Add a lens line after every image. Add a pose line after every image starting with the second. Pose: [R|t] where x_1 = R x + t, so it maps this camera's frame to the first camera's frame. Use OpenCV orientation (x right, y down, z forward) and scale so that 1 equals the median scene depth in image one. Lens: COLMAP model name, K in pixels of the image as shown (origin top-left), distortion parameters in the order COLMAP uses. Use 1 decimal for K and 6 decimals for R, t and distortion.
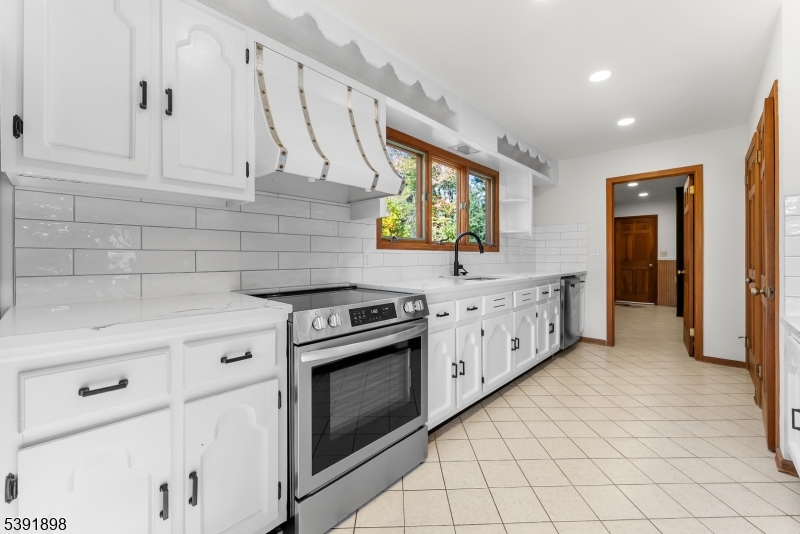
lens RADIAL K [[323.2, 0, 398.0], [0, 323.2, 260.6], [0, 0, 1]] dist [0.003033, -0.000418]
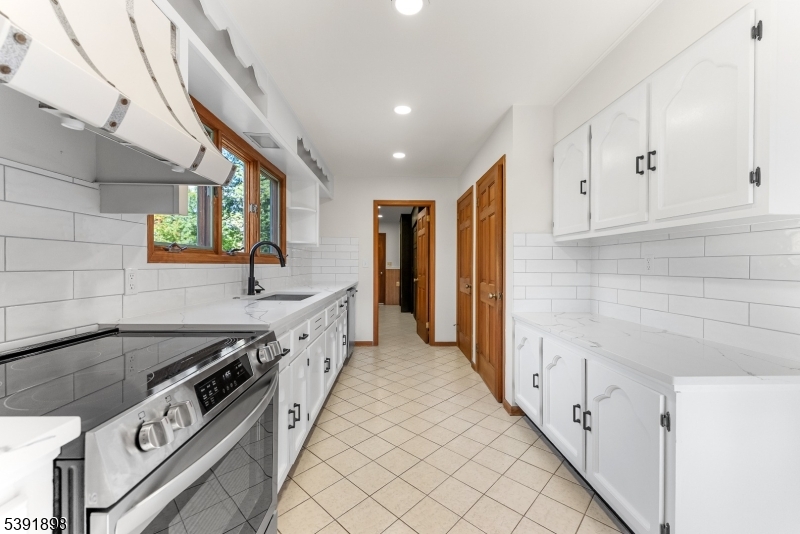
lens RADIAL K [[323.2, 0, 401.8], [0, 323.2, 267.0], [0, 0, 1]] dist [0.003033, -0.000418]
pose [[0.698395, -0.000457, 0.715712, -0.135263], [0.000320, 1.000000, 0.000326, -0.022030], [-0.715712, 0.000001, 0.698395, 0.167963]]
